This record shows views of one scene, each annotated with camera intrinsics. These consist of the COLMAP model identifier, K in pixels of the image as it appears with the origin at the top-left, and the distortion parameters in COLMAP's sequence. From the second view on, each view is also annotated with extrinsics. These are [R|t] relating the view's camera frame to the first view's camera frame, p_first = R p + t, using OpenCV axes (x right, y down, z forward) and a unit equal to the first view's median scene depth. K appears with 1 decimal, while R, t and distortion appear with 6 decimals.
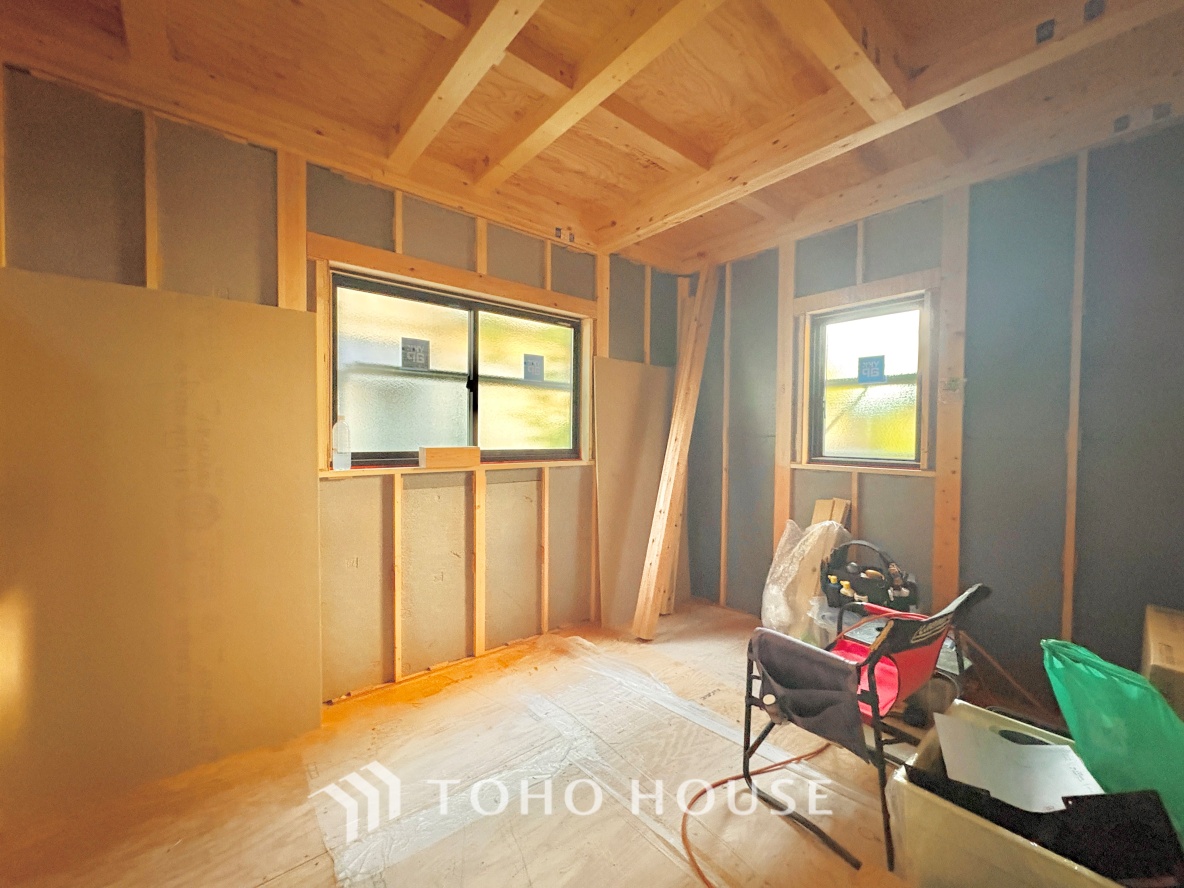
lens RADIAL K [[470.7, 0, 591.7], [0, 470.7, 440.4], [0, 0, 1]] dist [0.000055, -0.000157]
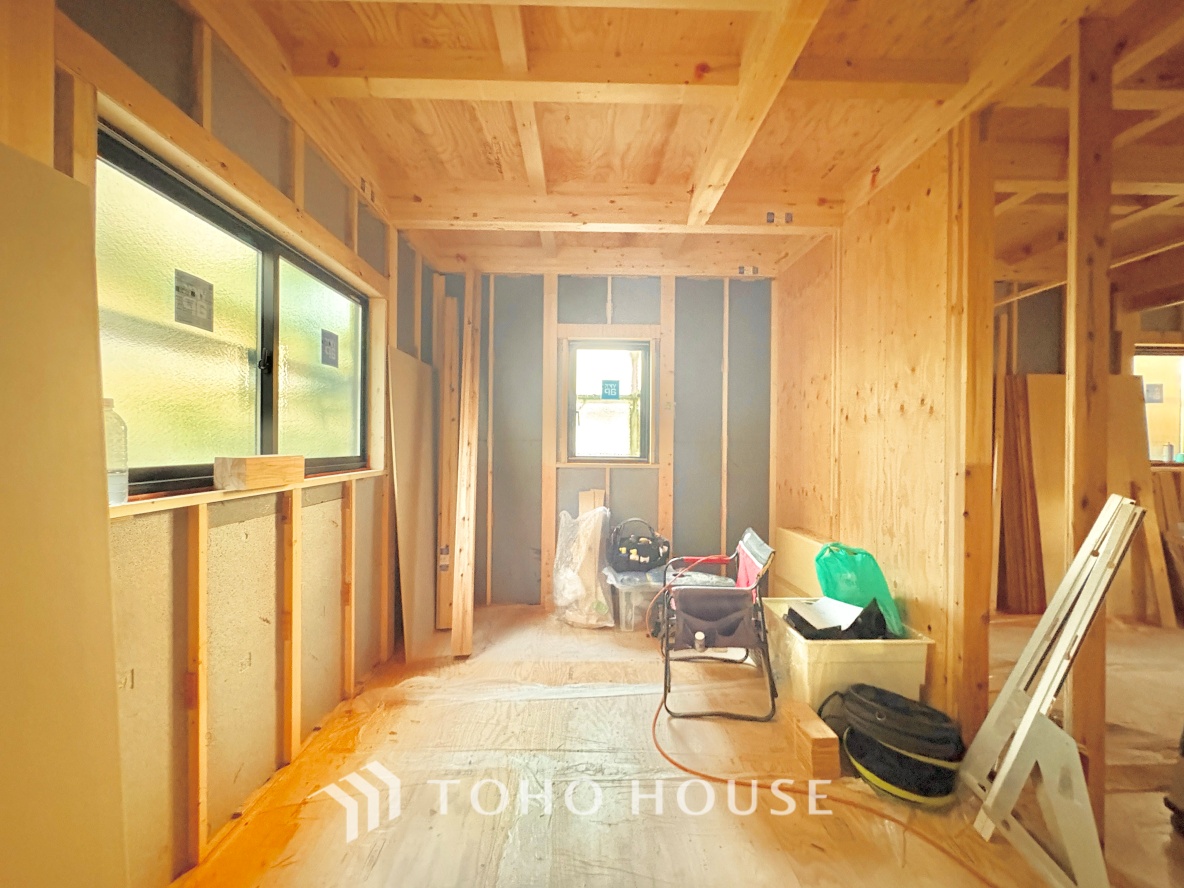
lens RADIAL K [[470.7, 0, 593.7], [0, 470.7, 440.0], [0, 0, 1]] dist [0.000055, -0.000157]
pose [[0.628614, 0.000678, 0.777717, -0.506365], [0.007579, 0.999947, -0.006997, -0.000193], [-0.777681, 0.010292, 0.628575, 0.227435]]
